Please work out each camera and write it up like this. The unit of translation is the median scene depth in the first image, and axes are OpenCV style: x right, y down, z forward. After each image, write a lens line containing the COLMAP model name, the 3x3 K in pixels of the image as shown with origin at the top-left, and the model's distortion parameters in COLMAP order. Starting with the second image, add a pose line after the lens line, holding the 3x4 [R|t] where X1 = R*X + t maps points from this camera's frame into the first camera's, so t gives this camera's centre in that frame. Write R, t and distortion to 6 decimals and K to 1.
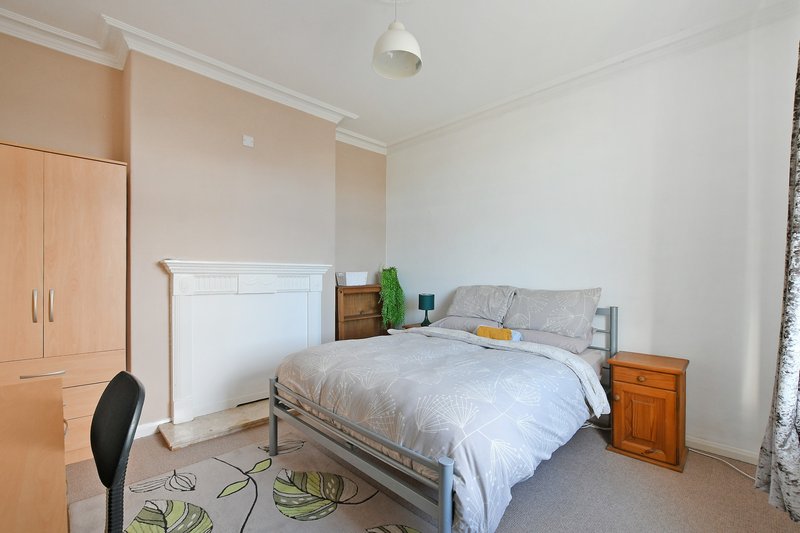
lens RADIAL K [[353.2, 0, 395.3], [0, 353.2, 273.1], [0, 0, 1]] dist [-0.013162, 0.001125]
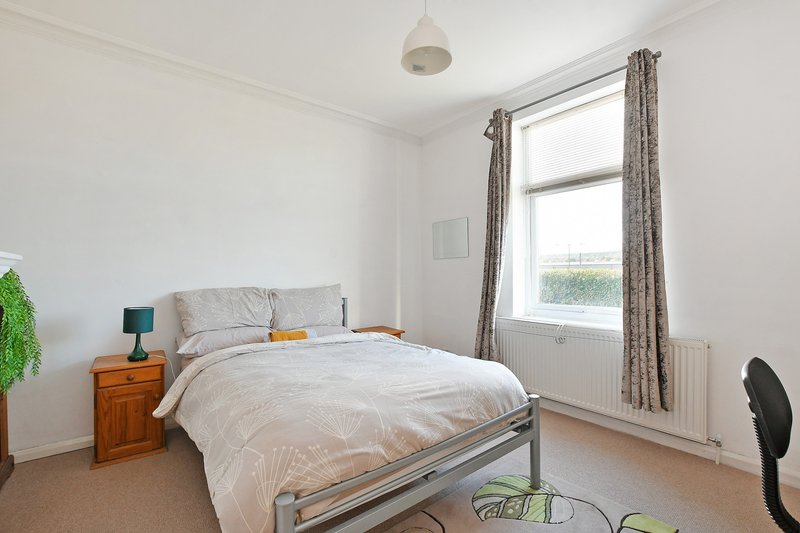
lens RADIAL K [[353.2, 0, 395.3], [0, 353.2, 273.1], [0, 0, 1]] dist [-0.013162, 0.001125]
pose [[0.100662, -0.016439, 0.994785, -0.488336], [-0.007790, 0.999820, 0.017311, -0.015376], [-0.994890, -0.009492, 0.100516, 0.480932]]
